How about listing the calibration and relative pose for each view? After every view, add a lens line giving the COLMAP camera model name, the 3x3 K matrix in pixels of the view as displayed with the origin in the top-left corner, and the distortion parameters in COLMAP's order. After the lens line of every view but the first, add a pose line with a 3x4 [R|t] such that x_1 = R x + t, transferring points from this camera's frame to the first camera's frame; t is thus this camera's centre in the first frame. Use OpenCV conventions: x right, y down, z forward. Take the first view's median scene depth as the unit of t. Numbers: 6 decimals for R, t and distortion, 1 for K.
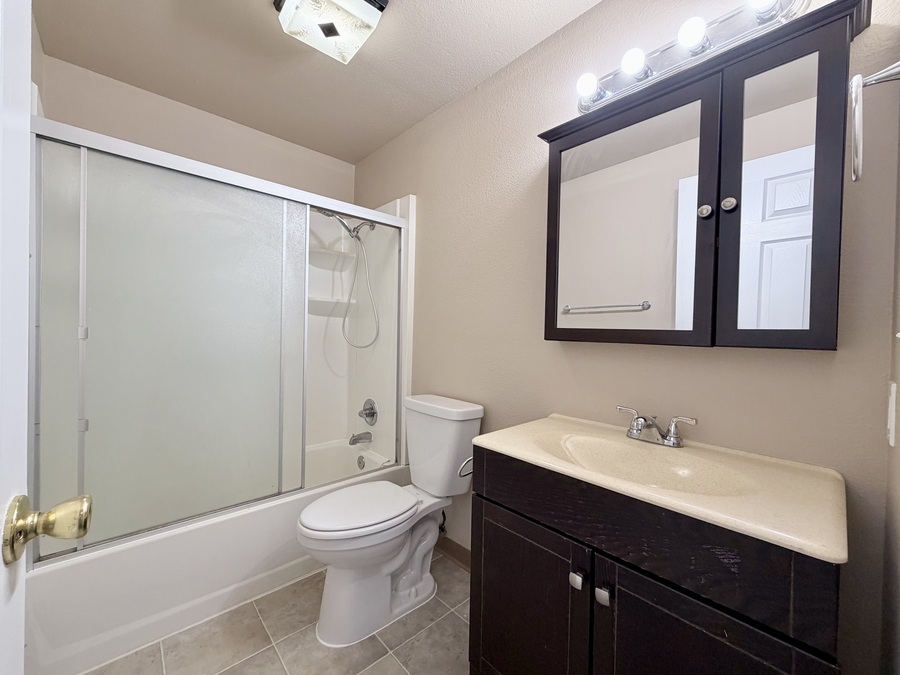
lens RADIAL K [[358.9, 0, 449.2], [0, 358.9, 338.6], [0, 0, 1]] dist [-0.000963, 0.000658]
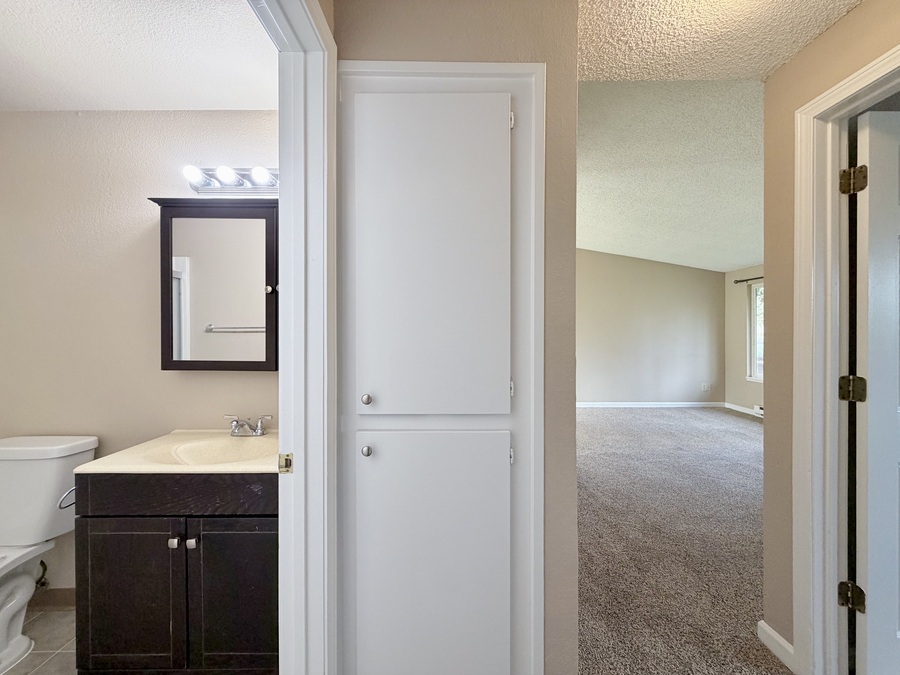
lens RADIAL K [[358.9, 0, 444.3], [0, 358.9, 335.8], [0, 0, 1]] dist [-0.000963, 0.000658]
pose [[0.681127, -0.025378, 0.731726, 0.040971], [0.029503, 0.999539, 0.007204, -0.108171], [-0.731571, 0.016681, 0.681561, -0.594836]]
